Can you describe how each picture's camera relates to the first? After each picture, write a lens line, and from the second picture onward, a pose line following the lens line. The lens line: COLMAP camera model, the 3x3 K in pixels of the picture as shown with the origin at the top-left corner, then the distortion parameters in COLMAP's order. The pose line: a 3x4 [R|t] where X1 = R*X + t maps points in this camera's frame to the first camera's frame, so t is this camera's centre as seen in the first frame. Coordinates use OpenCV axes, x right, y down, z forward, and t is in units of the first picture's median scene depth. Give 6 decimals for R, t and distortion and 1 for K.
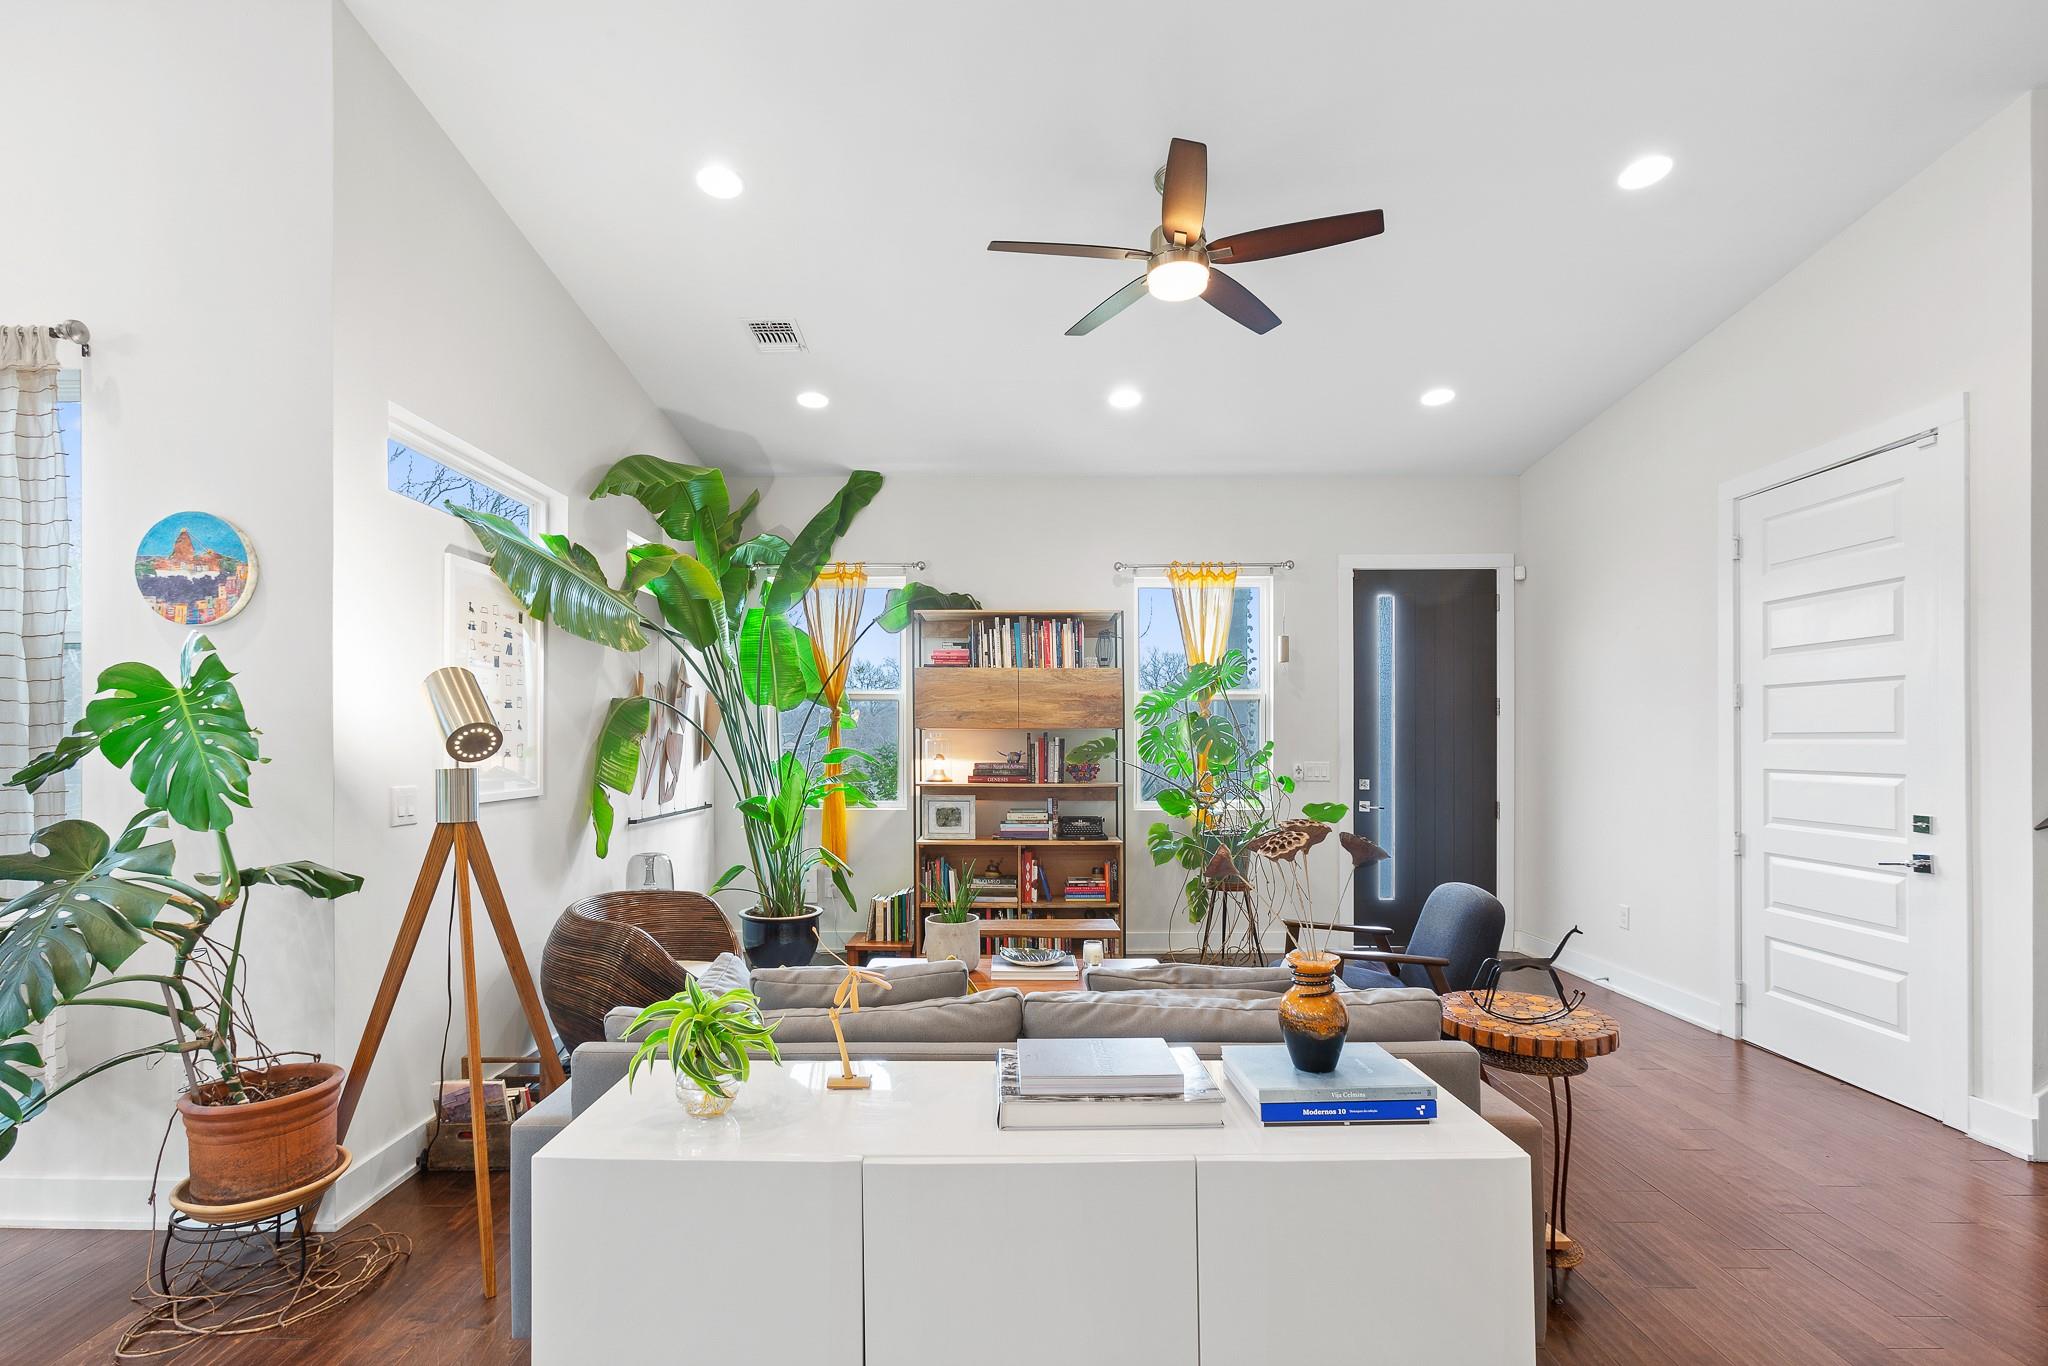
lens RADIAL K [[946.7, 0, 1002.4], [0, 946.7, 742.7], [0, 0, 1]] dist [-0.015959, 0.010373]
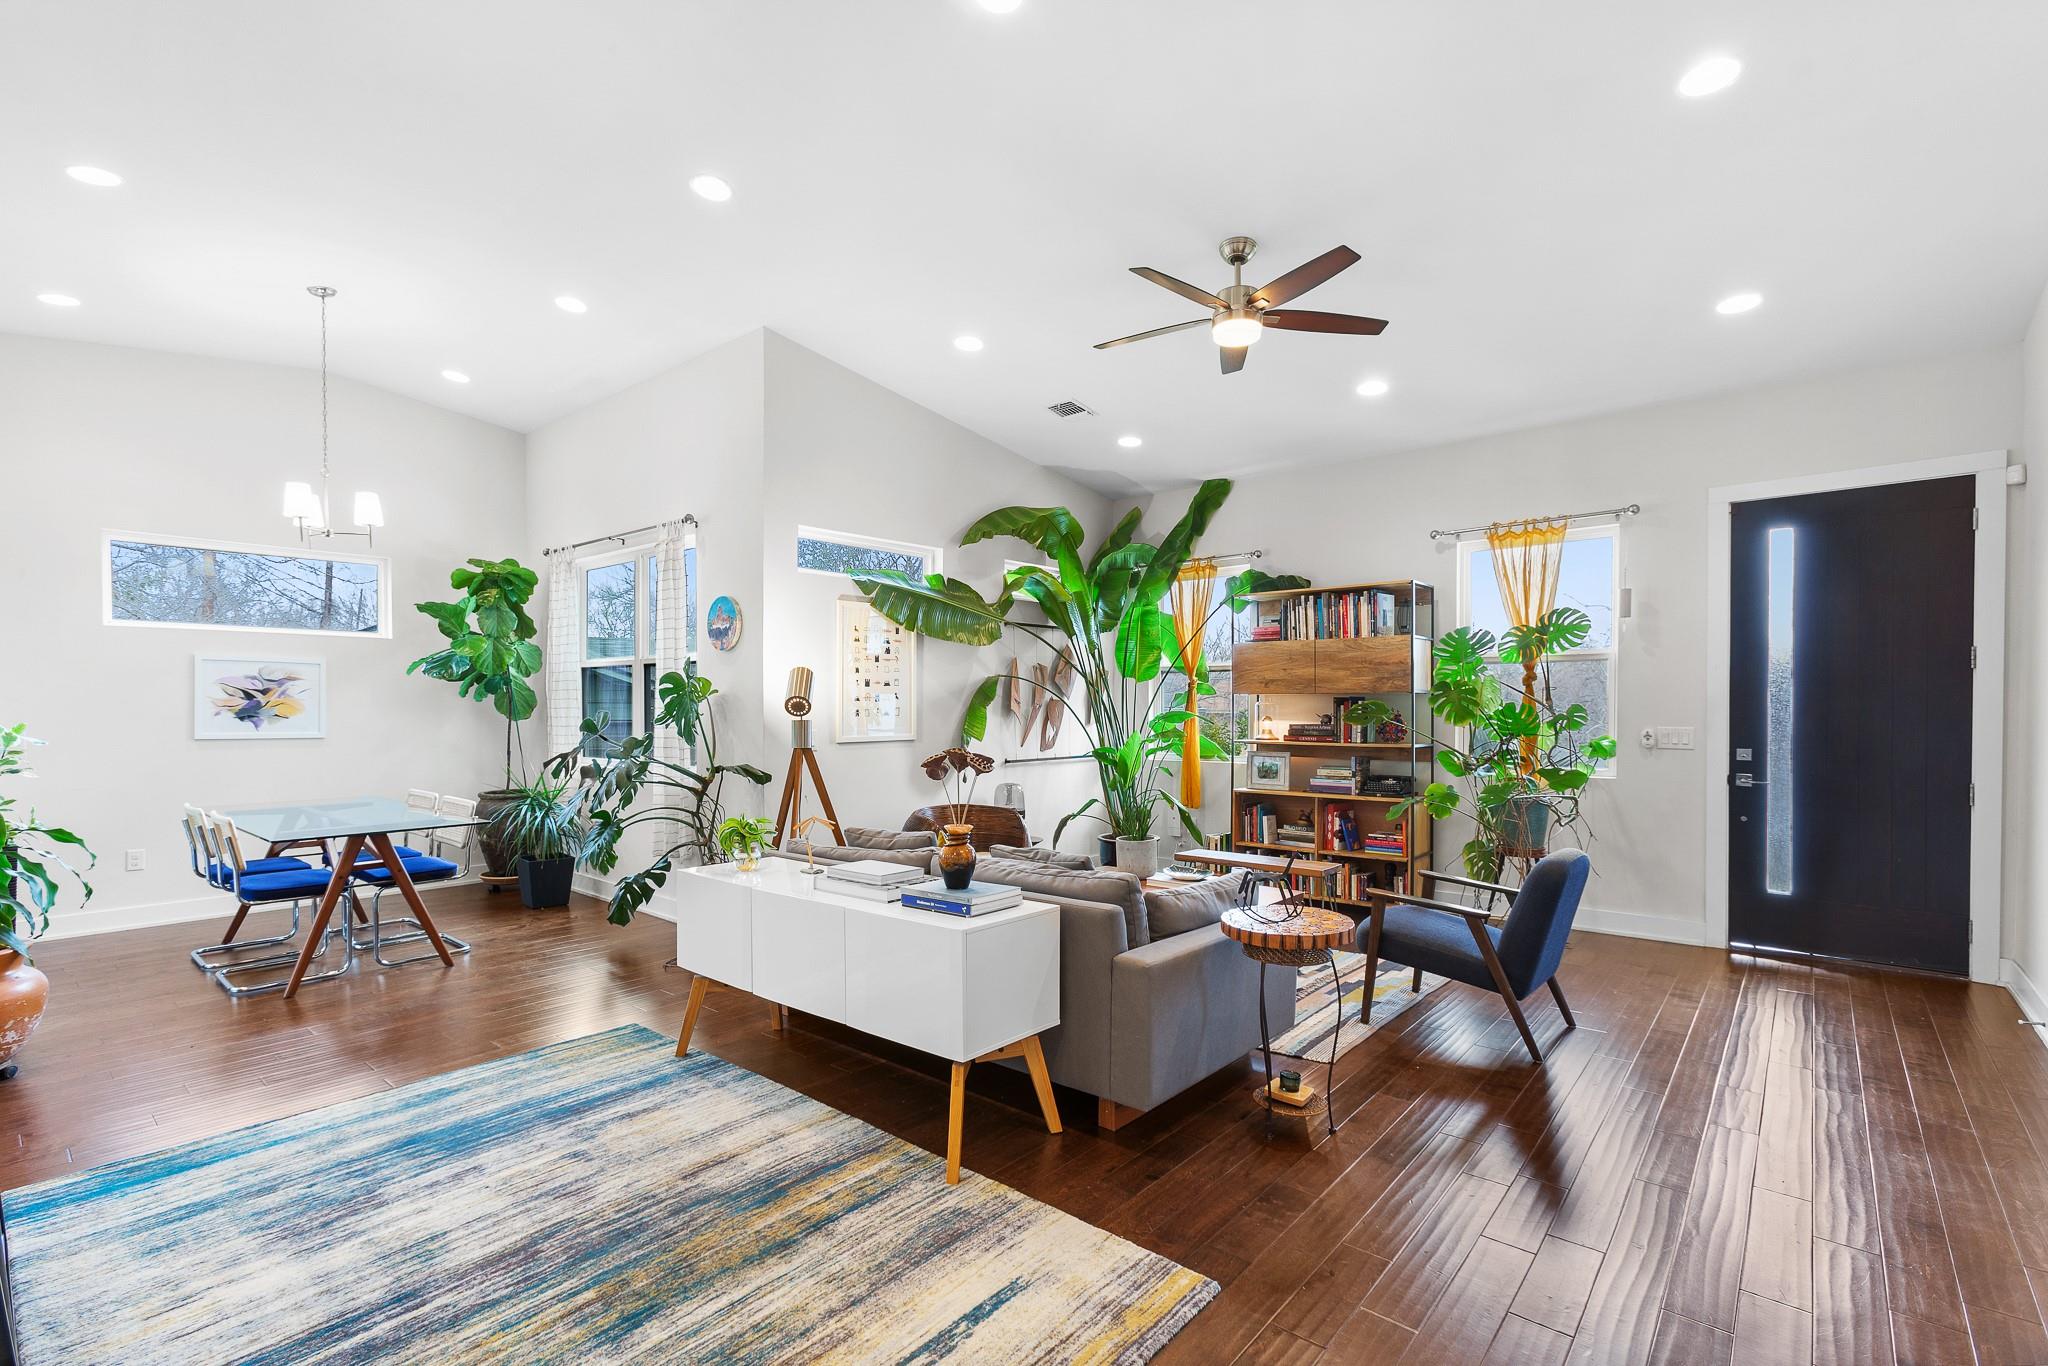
lens RADIAL K [[946.7, 0, 1007.2], [0, 946.7, 717.6], [0, 0, 1]] dist [-0.015959, 0.010373]
pose [[0.759878, 0.005964, -0.650038, 0.607414], [0.001011, 0.999946, 0.010355, 0.002316], [0.650065, -0.008526, 0.759831, -0.116104]]
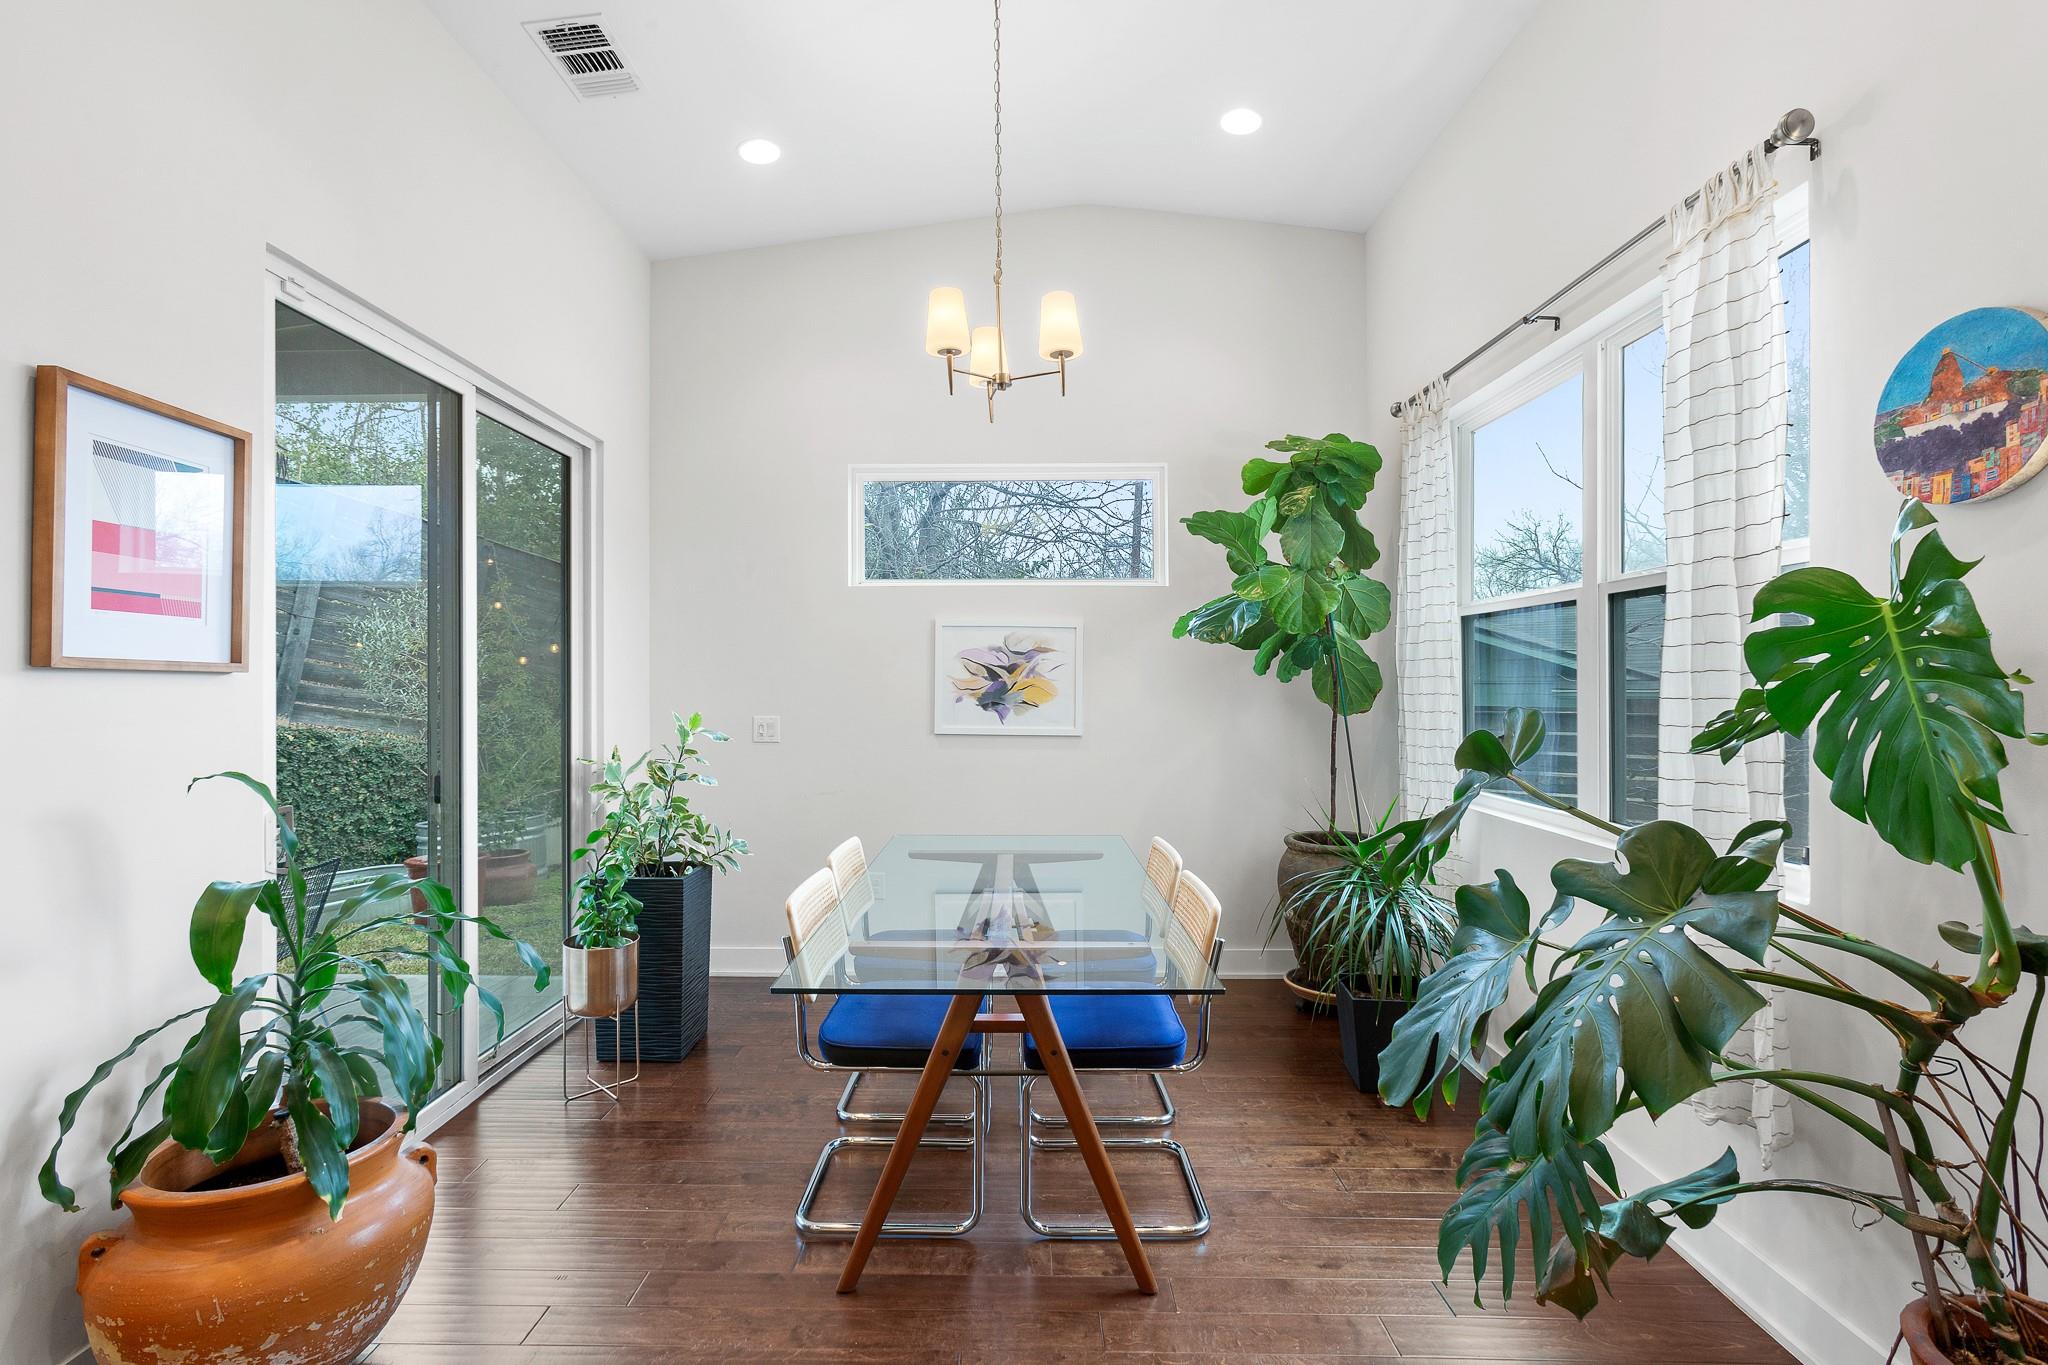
lens RADIAL K [[946.7, 0, 992.9], [0, 946.7, 685.2], [0, 0, 1]] dist [-0.015959, 0.010373]
pose [[-0.021233, -0.002793, -0.999771, -0.147753], [-0.002140, 0.999994, -0.002748, -0.002751], [0.999772, 0.002081, -0.021239, 0.238450]]
